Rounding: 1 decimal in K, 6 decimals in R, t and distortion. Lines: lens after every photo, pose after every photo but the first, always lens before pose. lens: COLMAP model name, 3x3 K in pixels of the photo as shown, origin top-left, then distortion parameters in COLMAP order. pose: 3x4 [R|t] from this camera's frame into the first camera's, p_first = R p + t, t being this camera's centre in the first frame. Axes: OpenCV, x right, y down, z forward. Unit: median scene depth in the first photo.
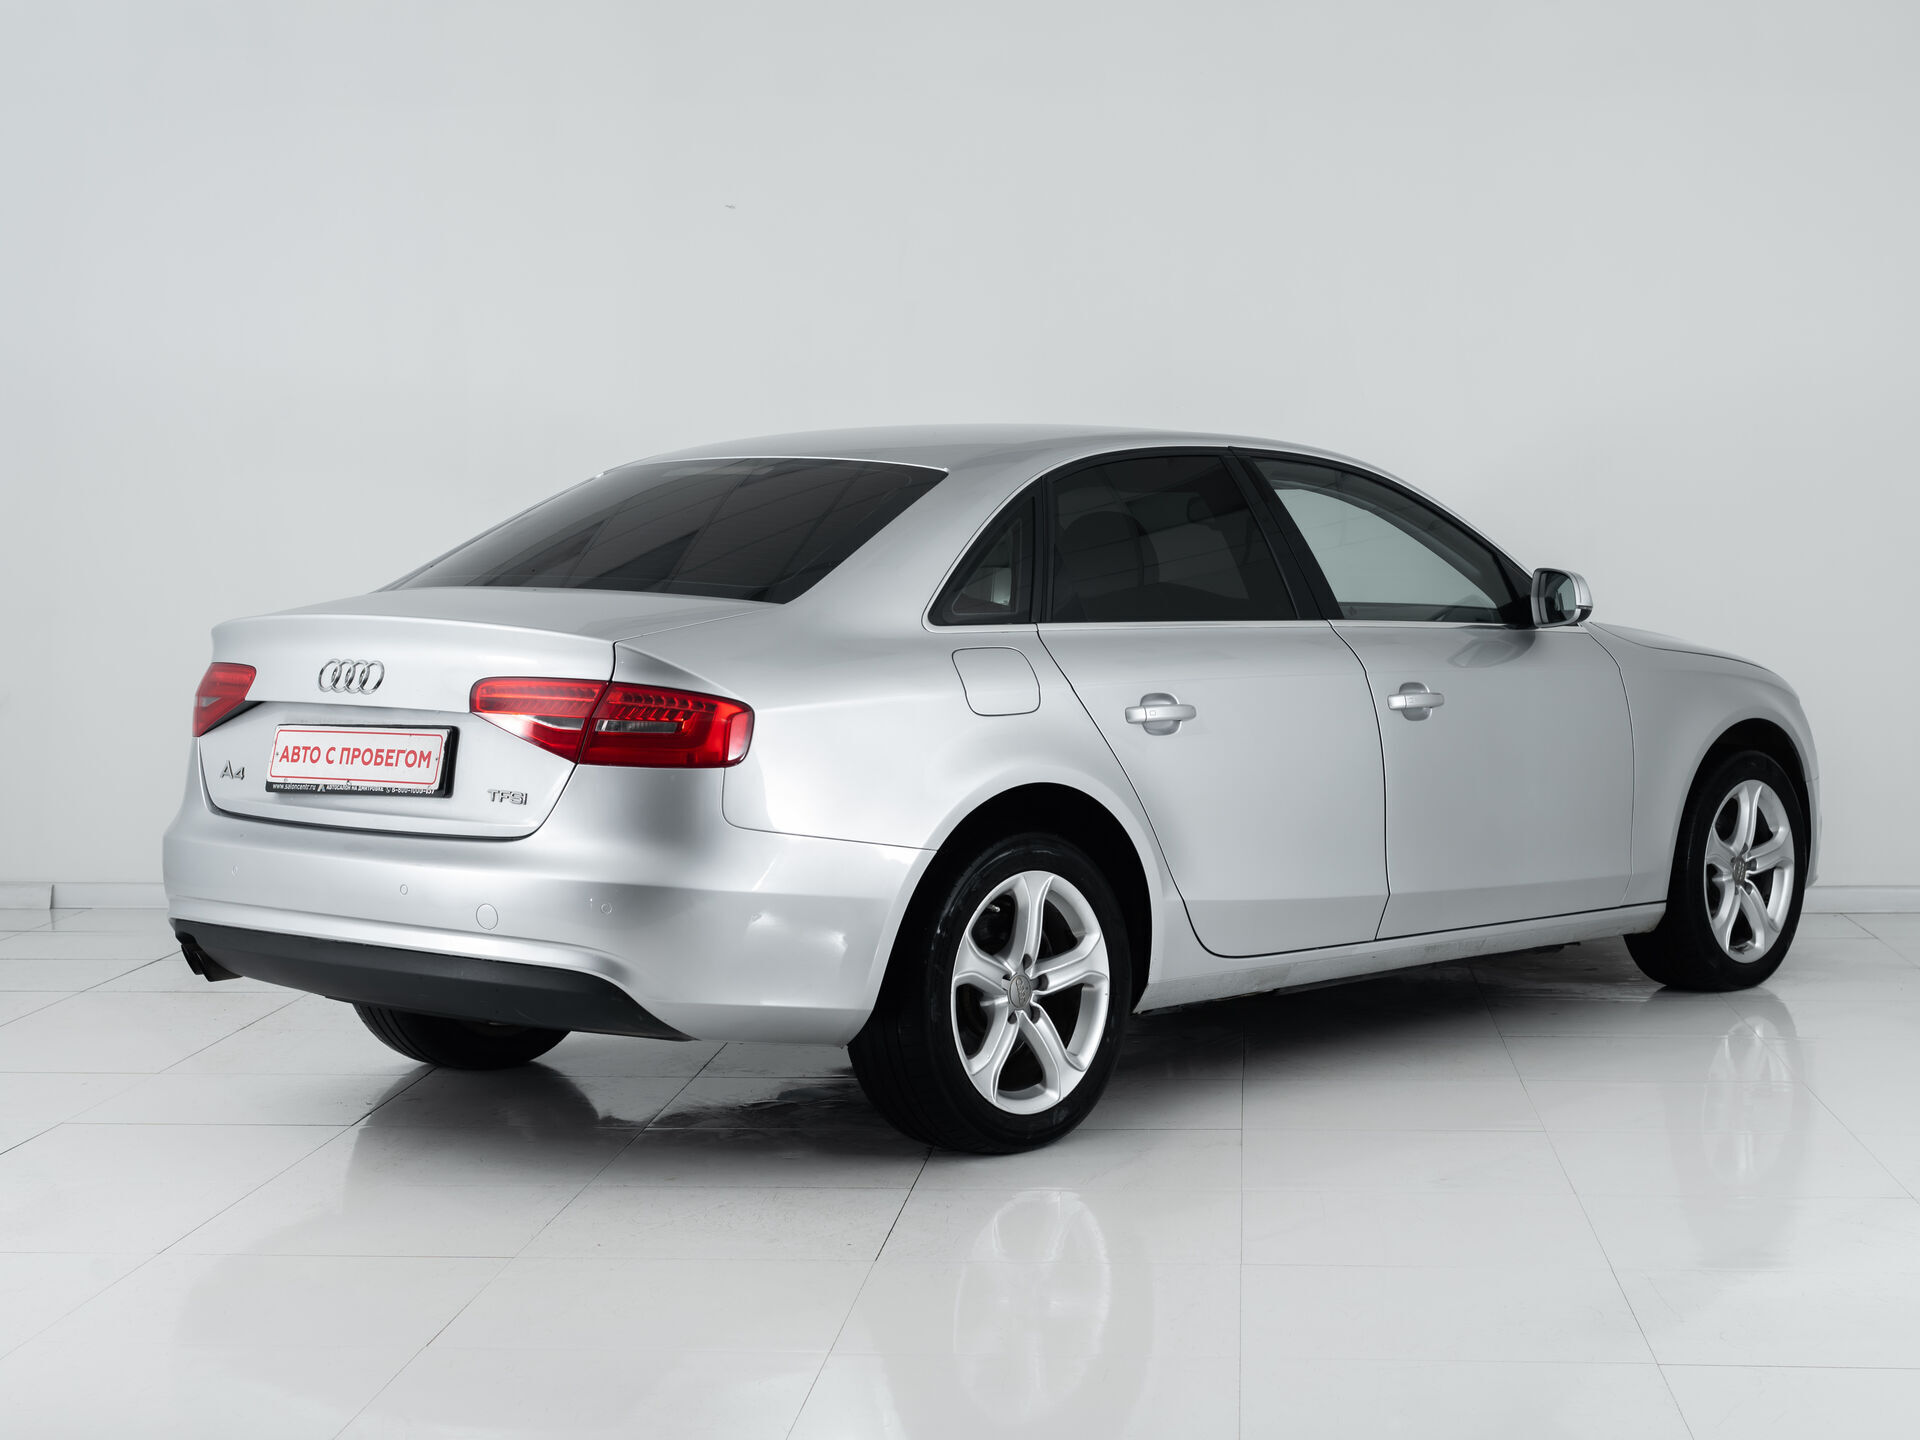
lens RADIAL K [[3427.2, 0, 960.0], [0, 3427.2, 720.0], [0, 0, 1]] dist [-0.124724, -0.150280]
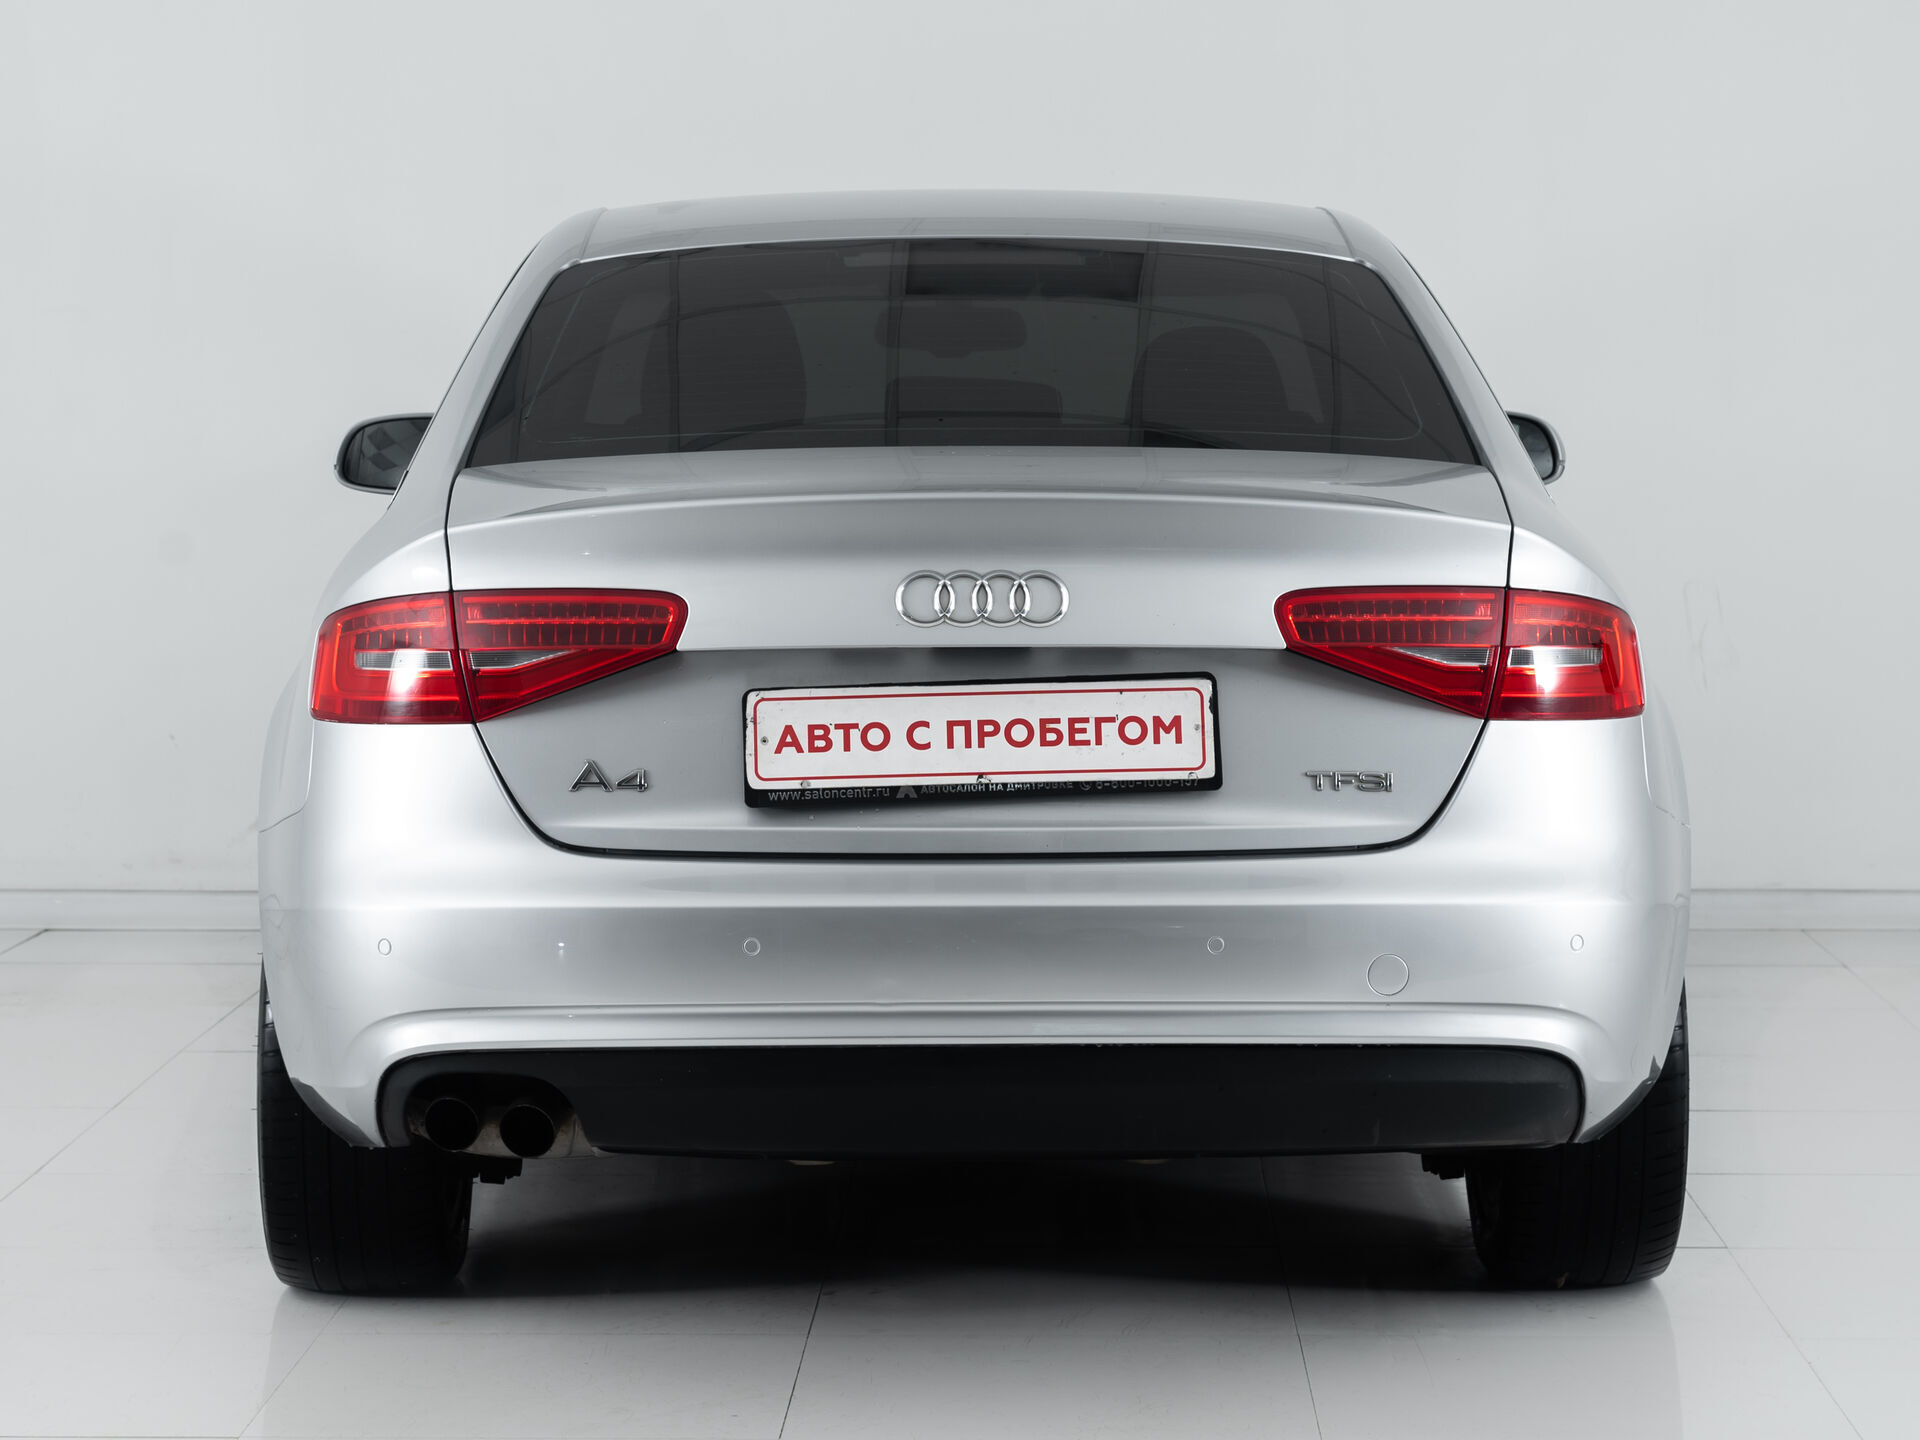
lens RADIAL K [[3427.2, 0, 960.0], [0, 3427.2, 720.0], [0, 0, 1]] dist [-0.124724, -0.150280]
pose [[0.751585, -0.052832, 0.657517, -0.569426], [0.042279, 0.998596, 0.031911, -0.010765], [-0.658280, 0.003815, 0.752763, 0.560116]]
